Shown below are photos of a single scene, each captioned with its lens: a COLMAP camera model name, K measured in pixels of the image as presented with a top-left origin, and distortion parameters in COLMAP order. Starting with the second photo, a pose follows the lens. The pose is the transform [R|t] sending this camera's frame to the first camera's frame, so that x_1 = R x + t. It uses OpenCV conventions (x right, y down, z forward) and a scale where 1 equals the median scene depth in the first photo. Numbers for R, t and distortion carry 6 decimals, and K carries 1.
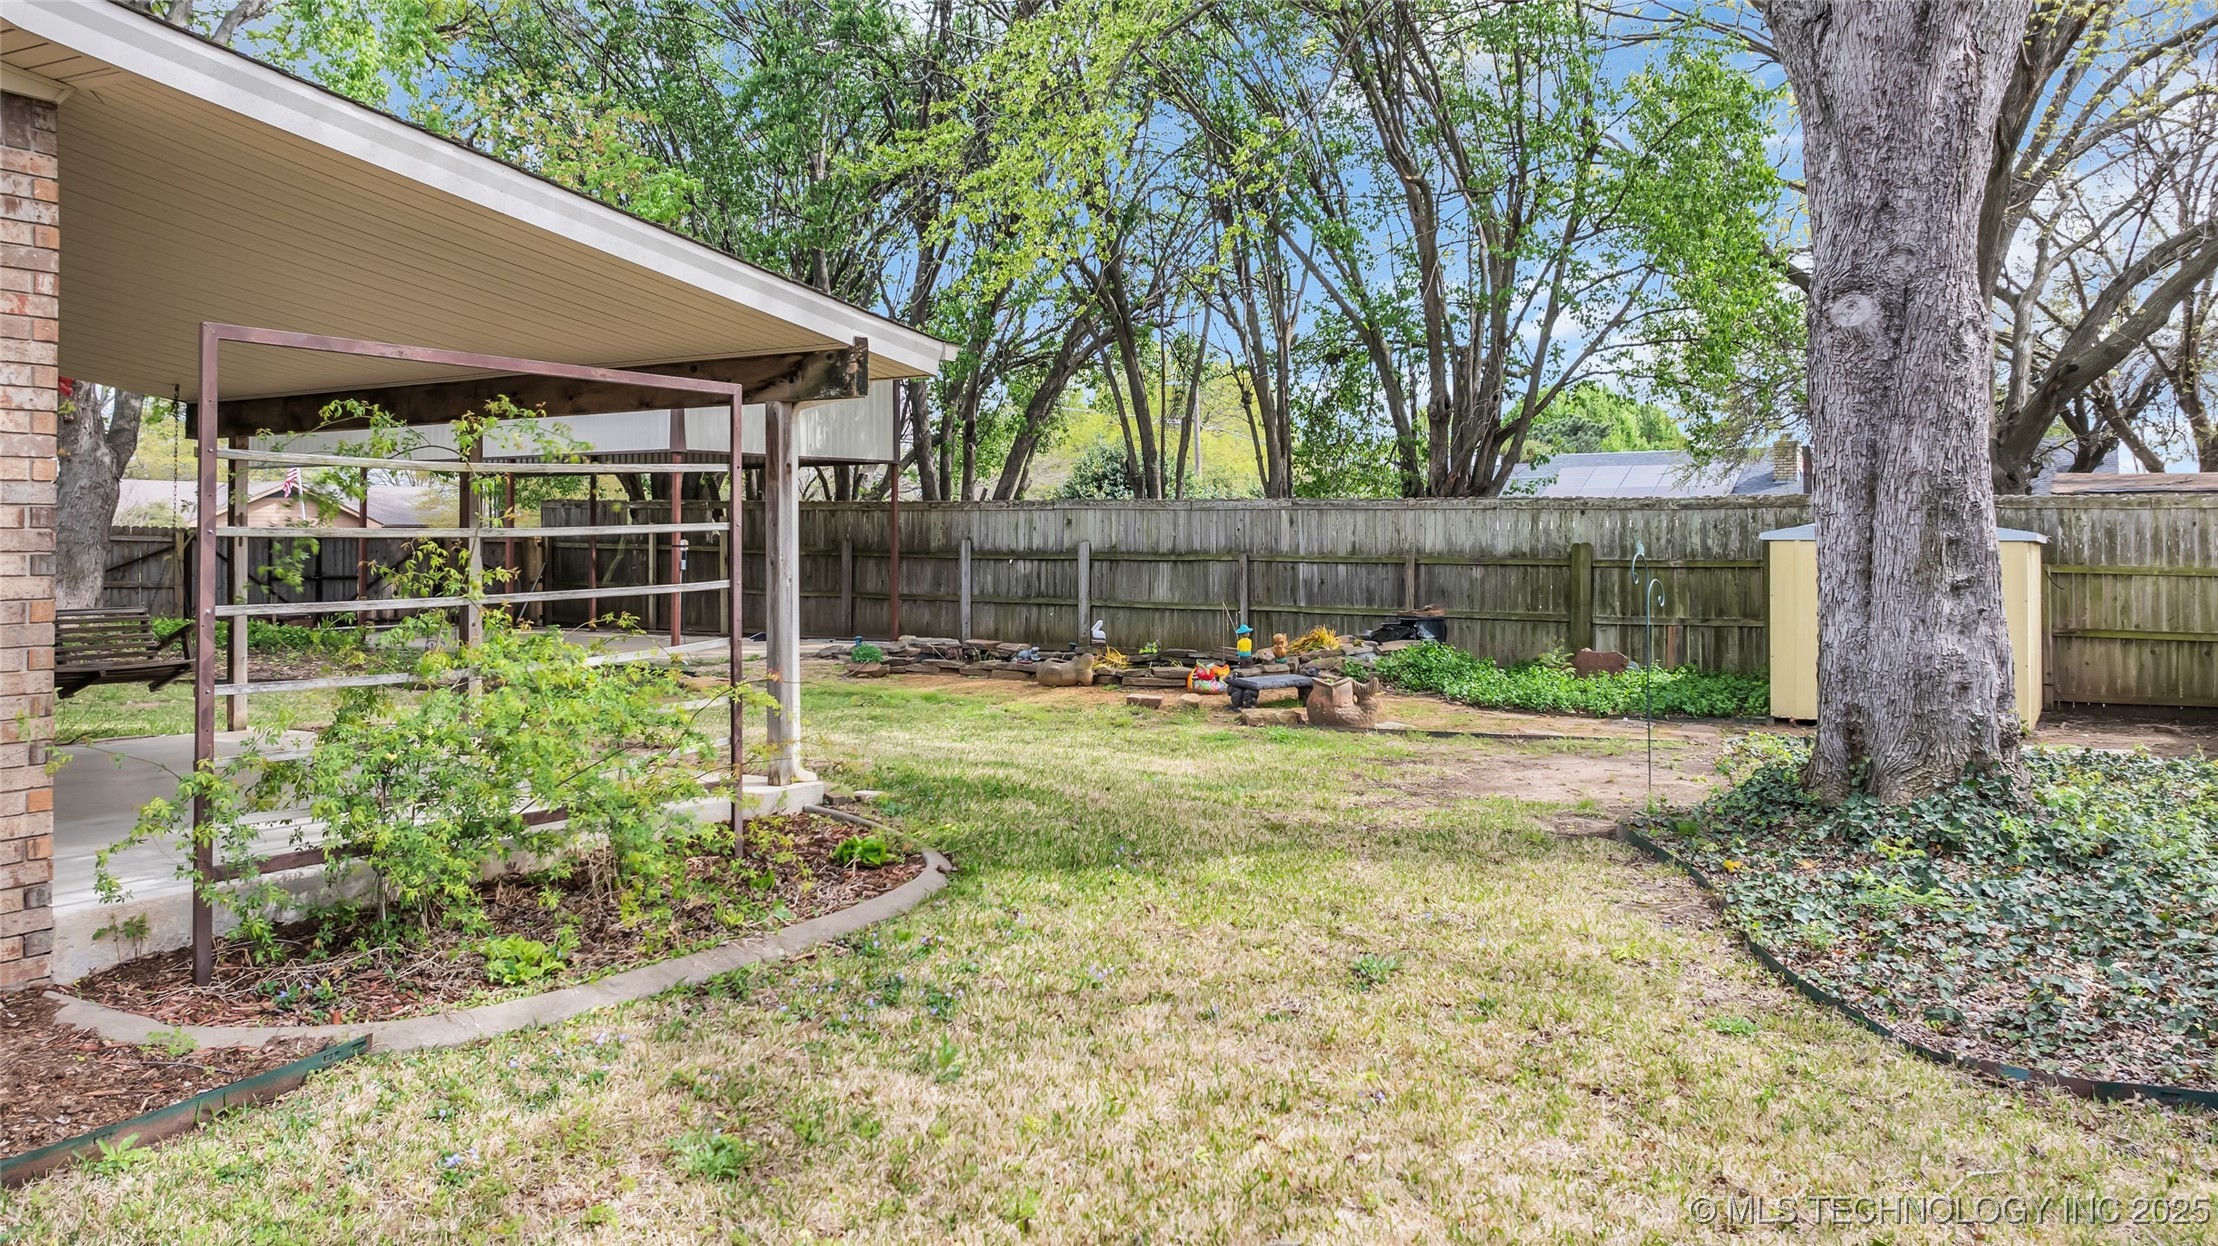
lens RADIAL K [[1761.7, 0, 1098.8], [0, 1761.7, 626.1], [0, 0, 1]] dist [-0.133705, 0.240759]
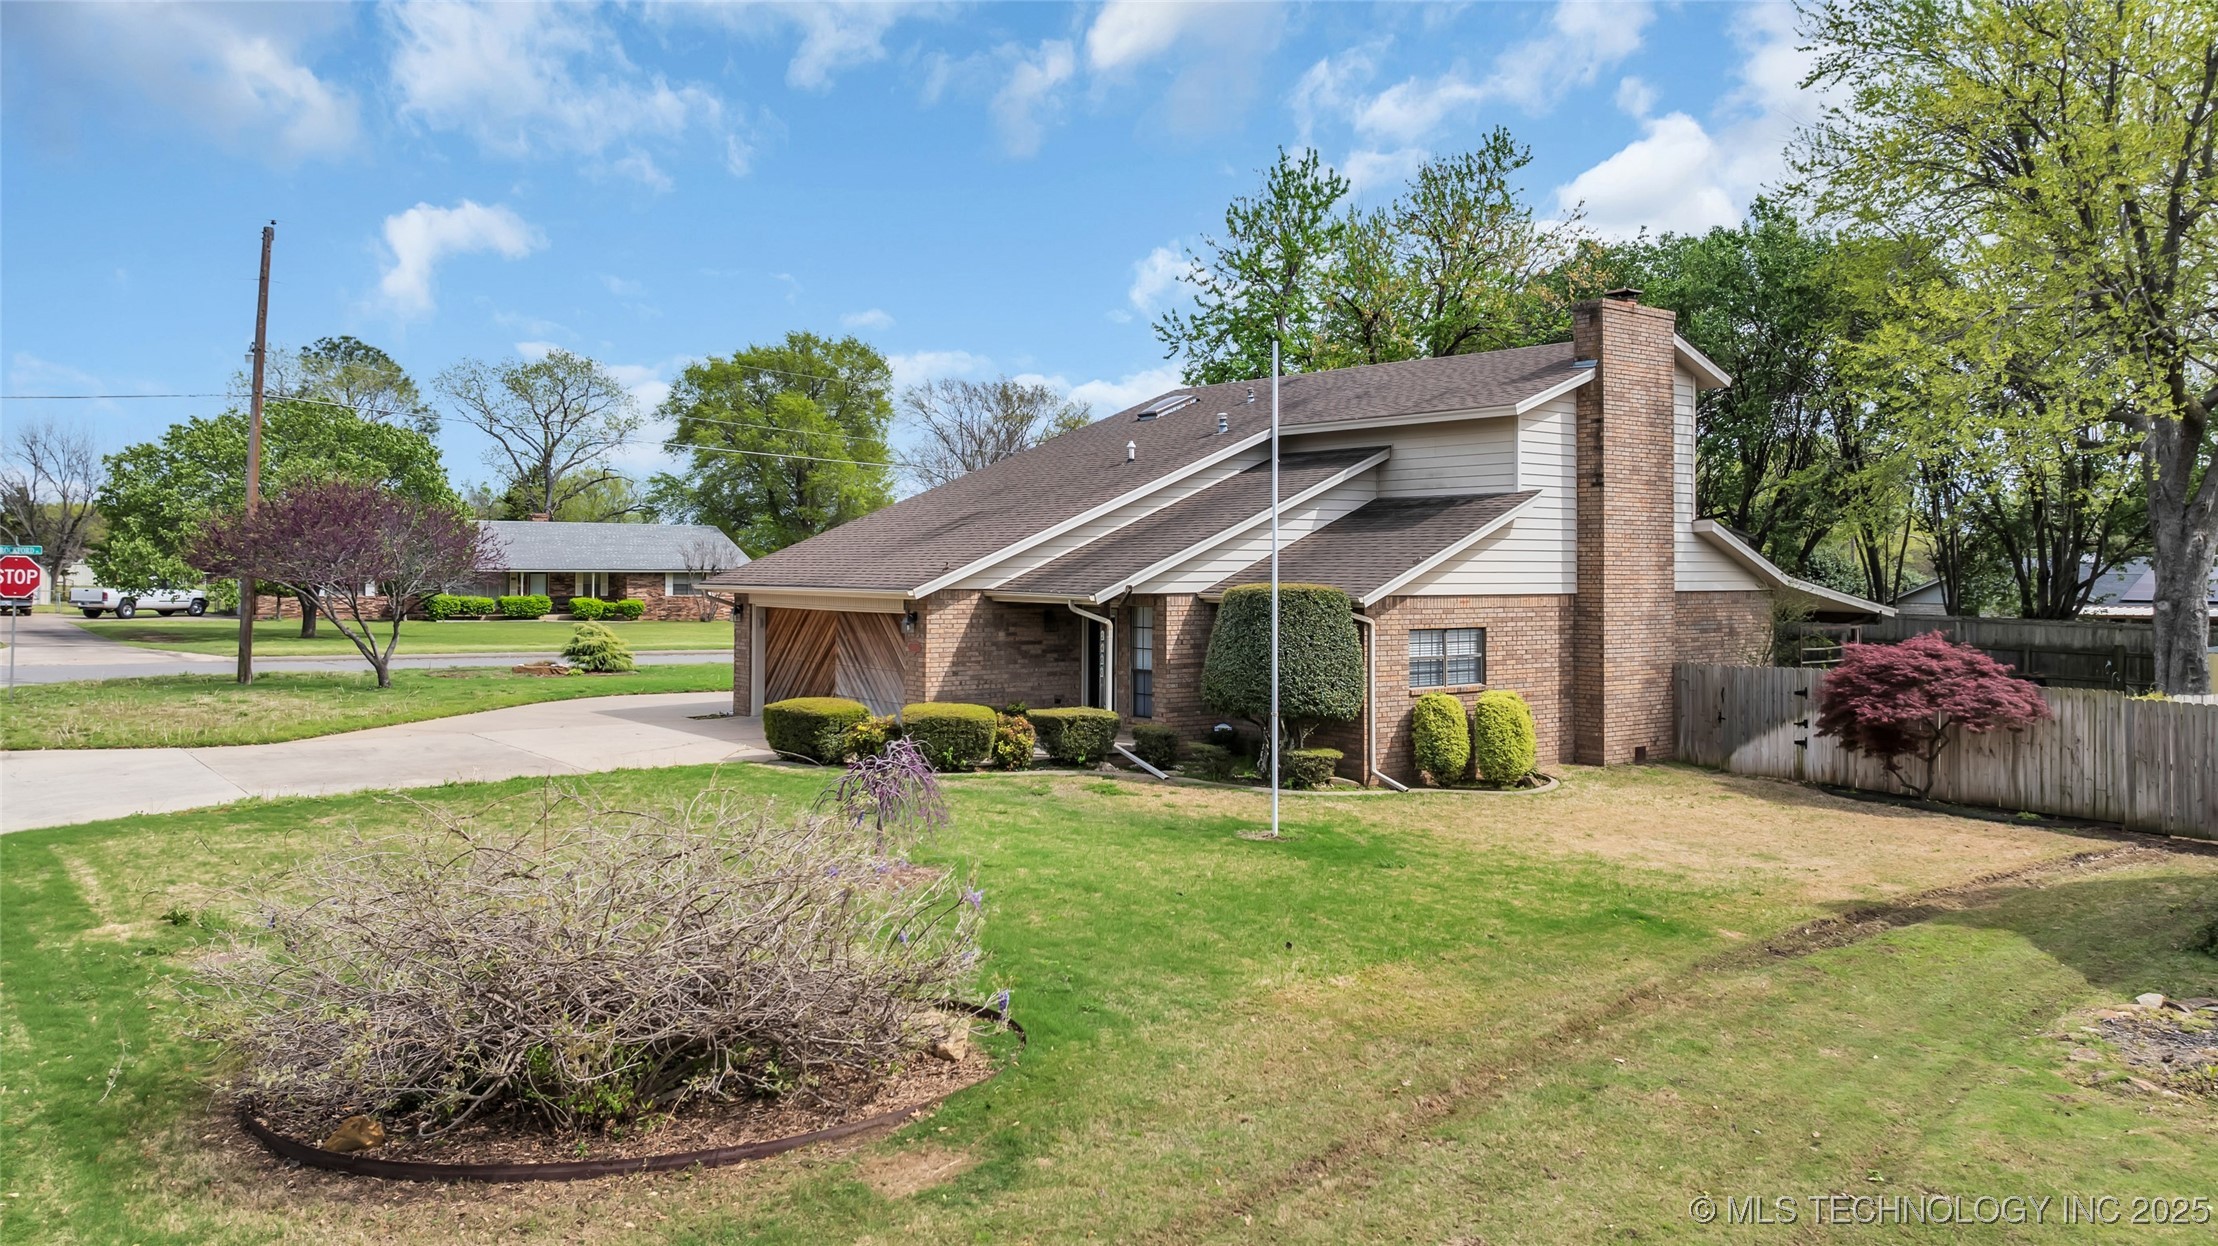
lens RADIAL K [[1761.7, 0, 1098.8], [0, 1761.7, 626.1], [0, 0, 1]] dist [-0.133705, 0.240759]
pose [[0.950509, 0.004890, -0.310658, -0.234039], [-0.010799, 0.999792, -0.017303, -0.019151], [0.310508, 0.019802, 0.950364, -1.303493]]
